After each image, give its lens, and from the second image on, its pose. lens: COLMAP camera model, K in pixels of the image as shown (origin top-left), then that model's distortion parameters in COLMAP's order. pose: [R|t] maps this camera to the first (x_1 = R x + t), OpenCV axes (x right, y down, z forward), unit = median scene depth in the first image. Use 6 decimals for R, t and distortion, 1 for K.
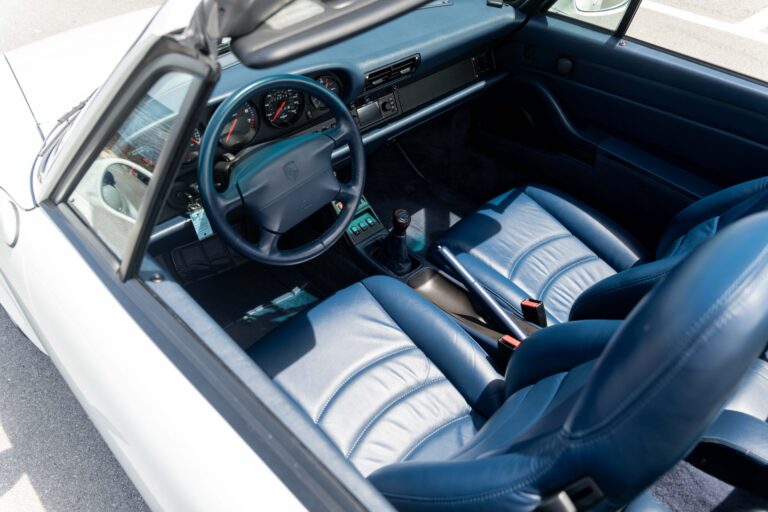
lens RADIAL K [[605.1, 0, 385.5], [0, 605.1, 260.0], [0, 0, 1]] dist [0.011277, -0.019235]
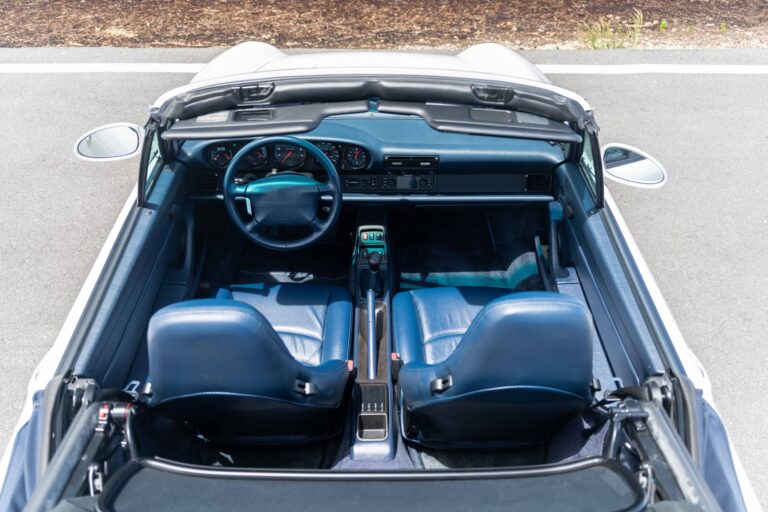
lens RADIAL K [[605.1, 0, 379.1], [0, 605.1, 255.7], [0, 0, 1]] dist [0.011277, -0.019235]
pose [[0.736226, 0.450149, -0.505310, 0.726203], [-0.453031, 0.882527, 0.126131, -0.254821], [0.502727, 0.136060, 0.853670, -0.170973]]
